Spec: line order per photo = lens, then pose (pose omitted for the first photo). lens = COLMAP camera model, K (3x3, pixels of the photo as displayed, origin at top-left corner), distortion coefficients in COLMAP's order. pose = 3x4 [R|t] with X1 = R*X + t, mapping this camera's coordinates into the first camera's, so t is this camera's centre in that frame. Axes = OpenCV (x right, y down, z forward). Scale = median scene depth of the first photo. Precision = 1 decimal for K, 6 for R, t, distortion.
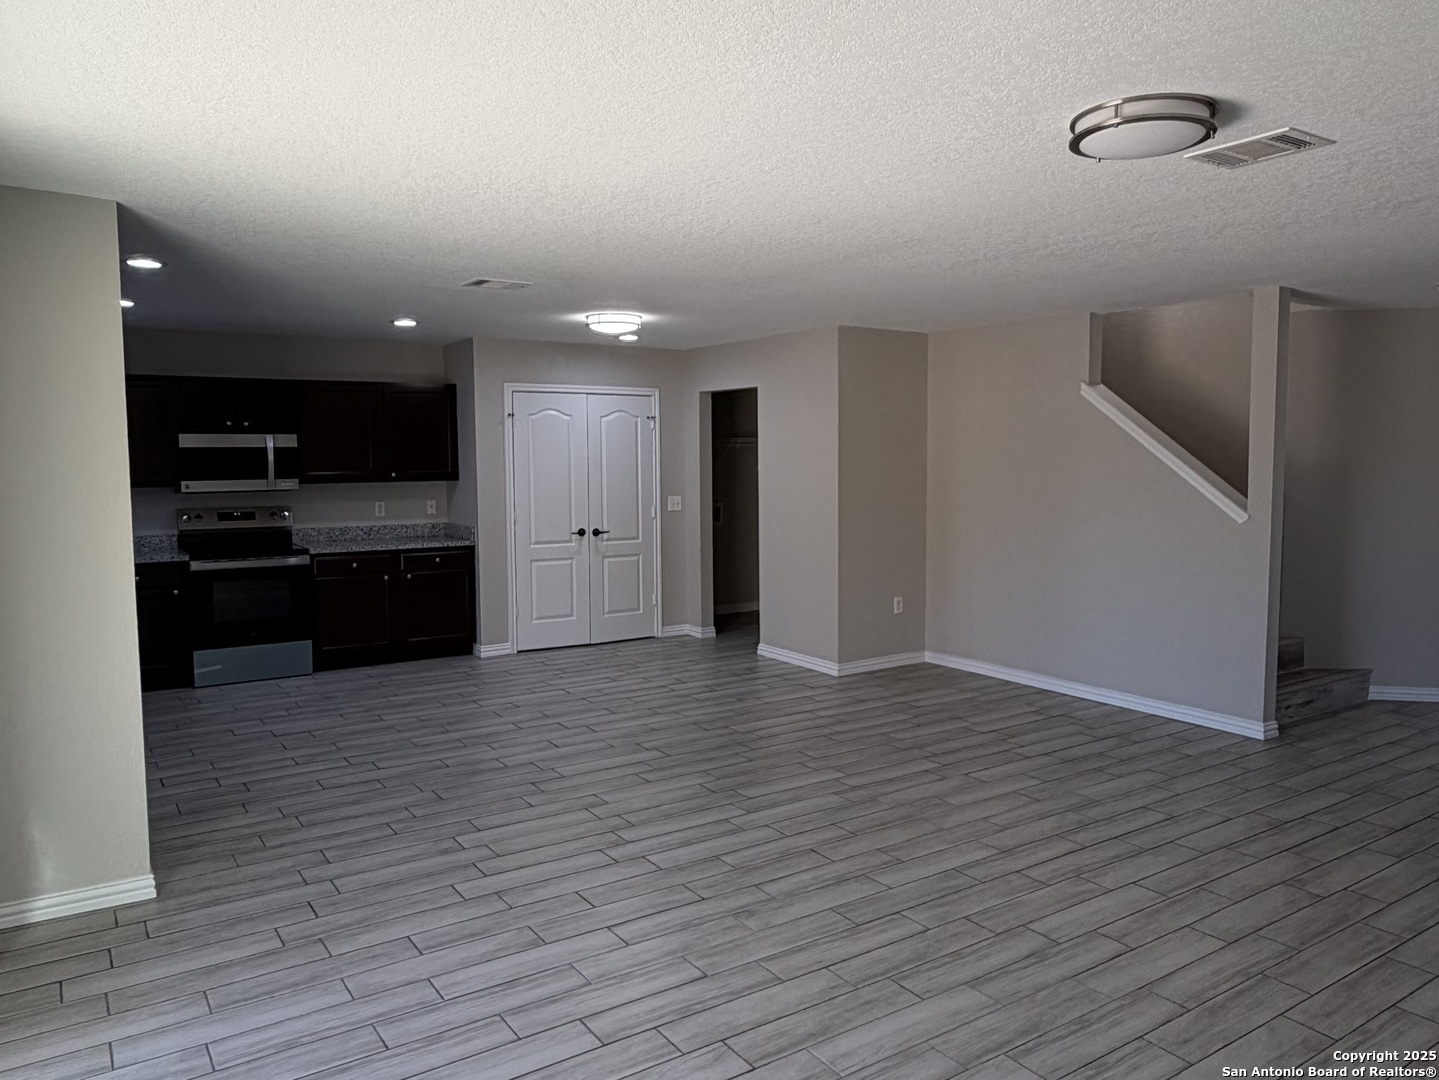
lens RADIAL K [[1023.2, 0, 717.2], [0, 1023.2, 530.9], [0, 0, 1]] dist [-0.000794, 0.000060]
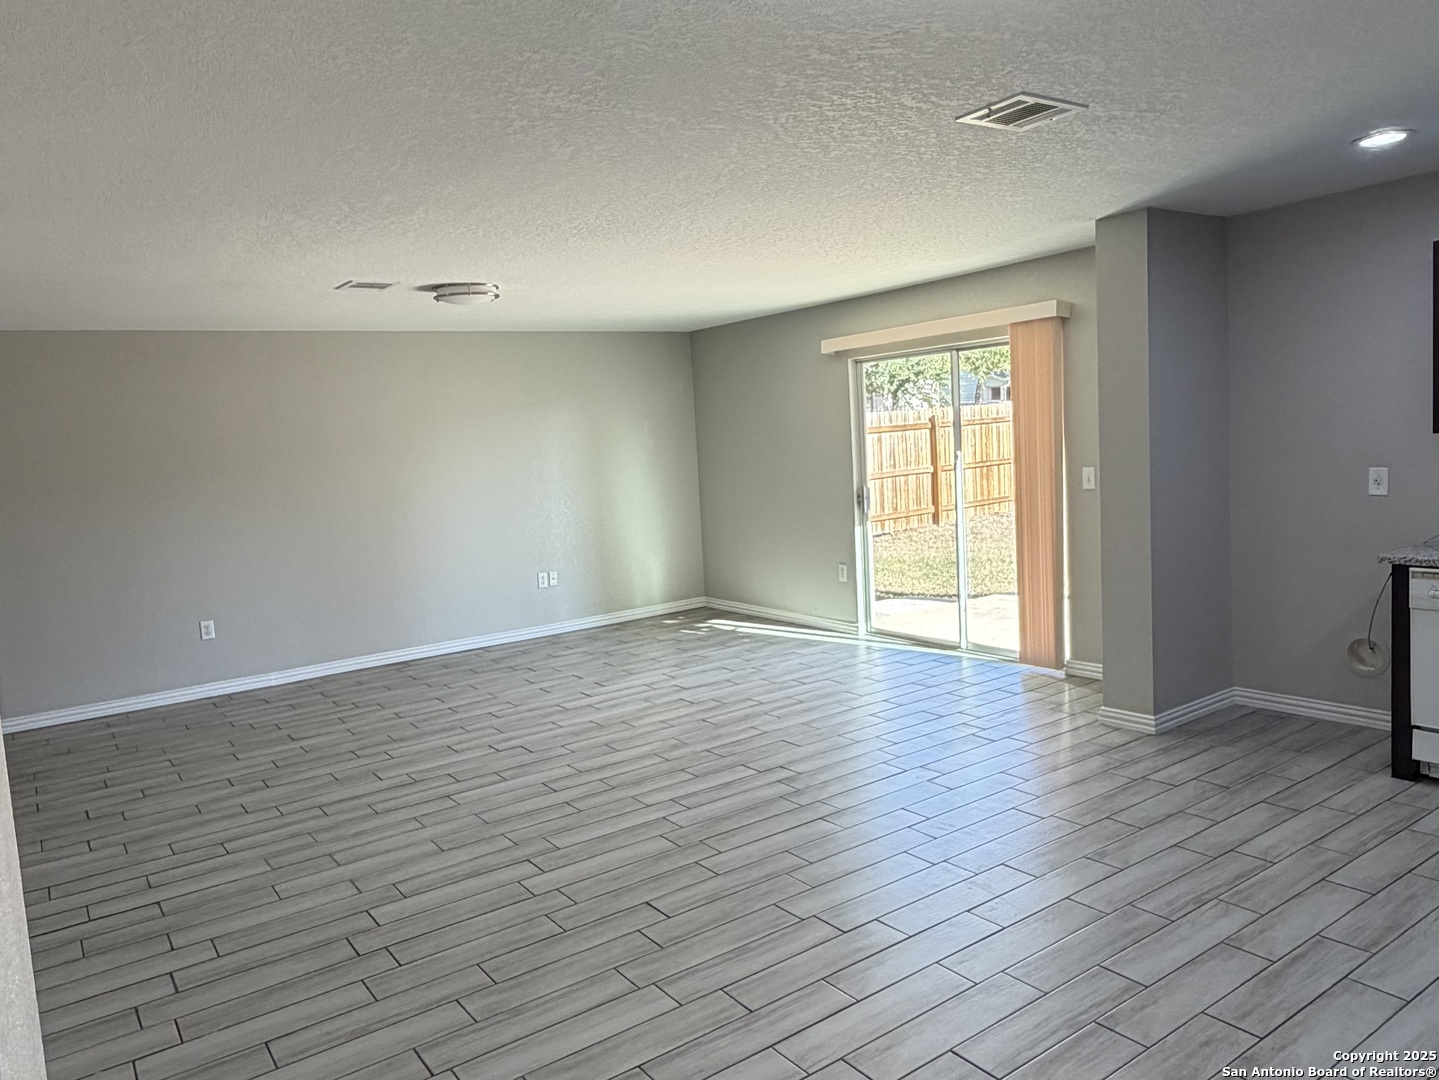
lens RADIAL K [[1023.2, 0, 723.1], [0, 1023.2, 537.1], [0, 0, 1]] dist [-0.000794, 0.000060]
pose [[-0.997304, 0.069702, -0.022961, -0.015558], [0.064513, 0.981831, 0.178454, -0.113798], [0.034983, 0.176491, -0.983680, 1.528916]]
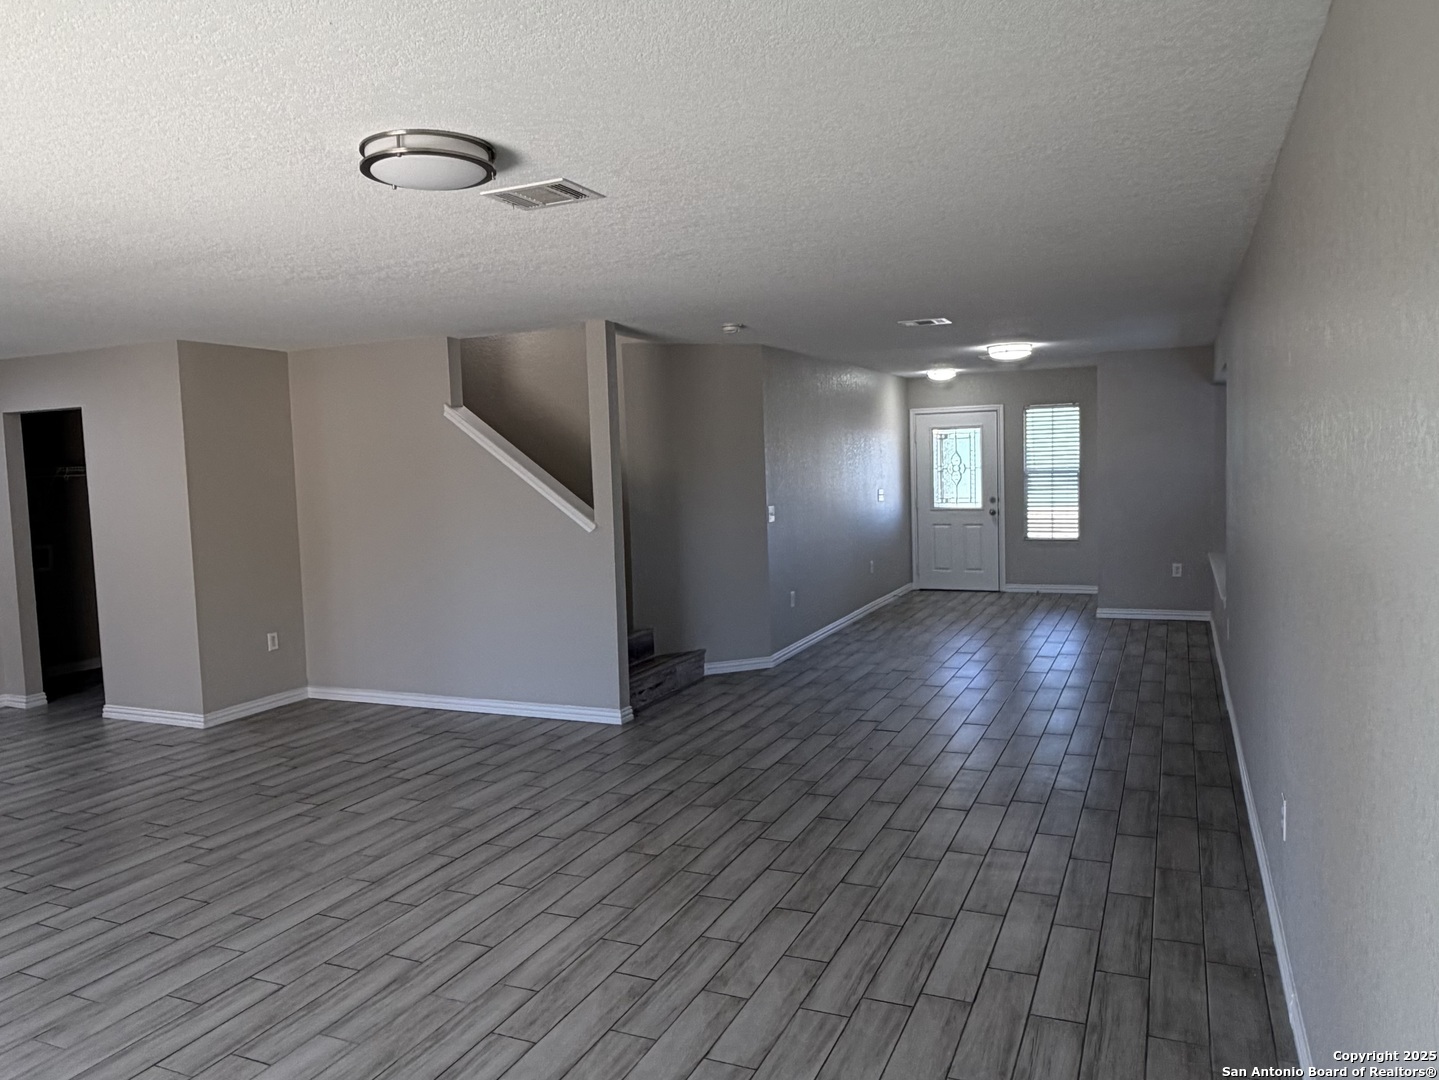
lens RADIAL K [[1023.2, 0, 718.9], [0, 1023.2, 532.3], [0, 0, 1]] dist [-0.000794, 0.000060]
pose [[0.845837, -0.060002, 0.530057, 0.044609], [0.070241, 0.997530, 0.000833, 0.001259], [-0.528797, 0.036527, 0.847962, -0.012060]]
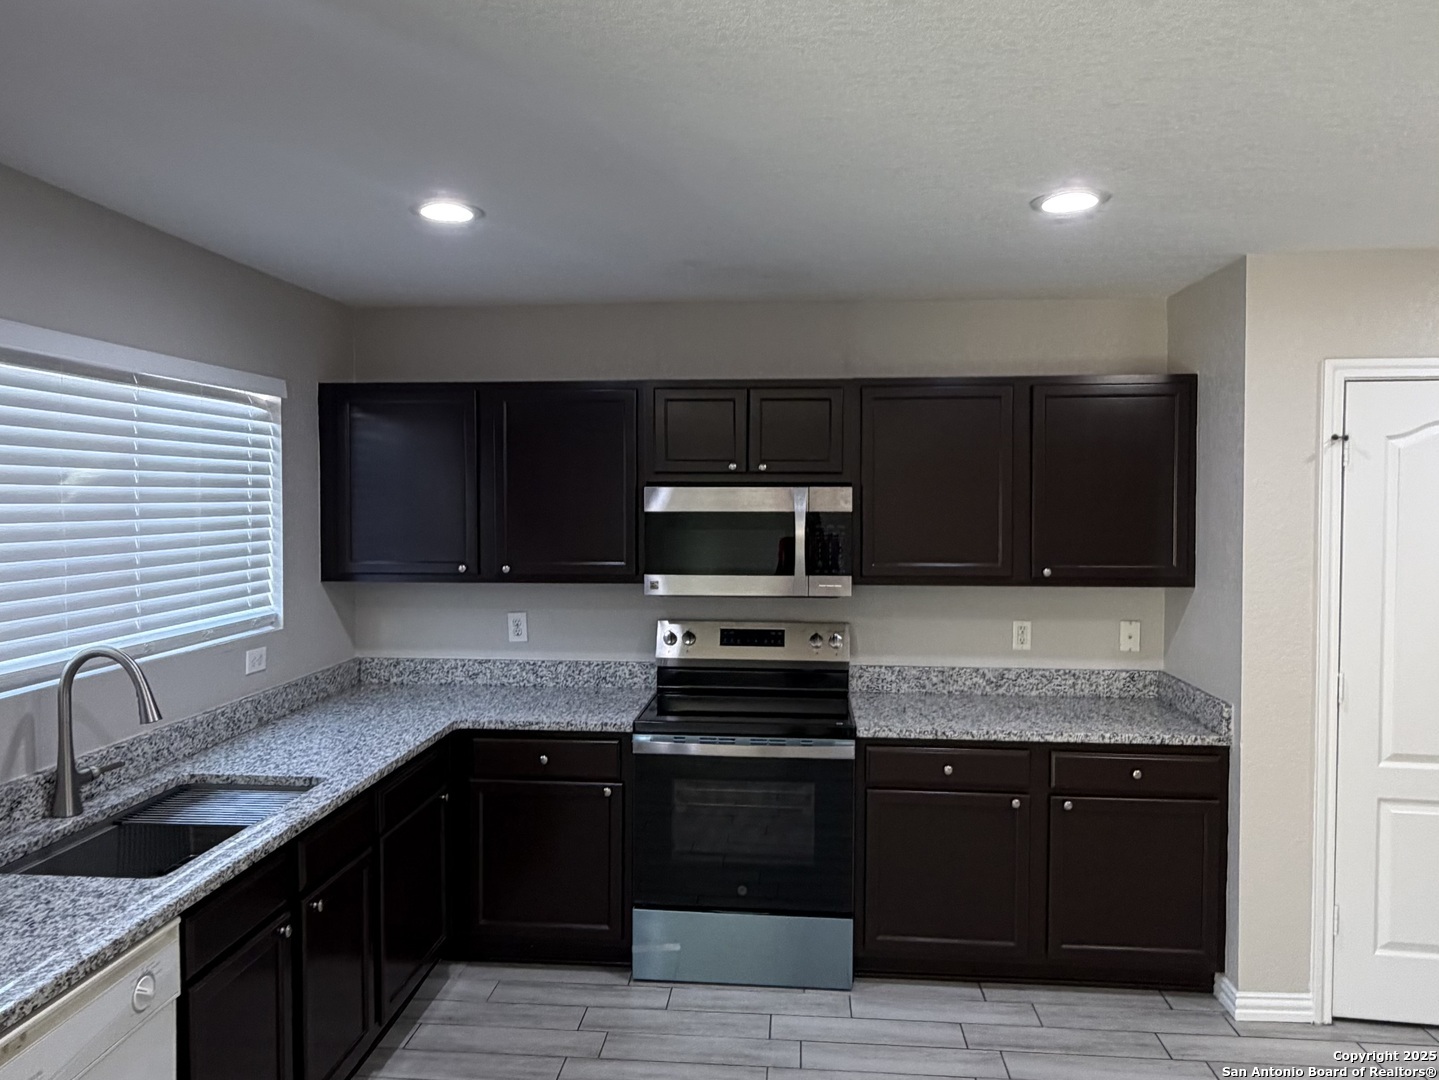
lens RADIAL K [[1023.2, 0, 719.5], [0, 1023.2, 526.8], [0, 0, 1]] dist [-0.000794, 0.000060]
pose [[0.784208, 0.024793, -0.620002, -0.203388], [-0.053511, 0.998181, -0.027768, -0.077135], [0.618186, 0.054953, 0.784109, 0.762267]]
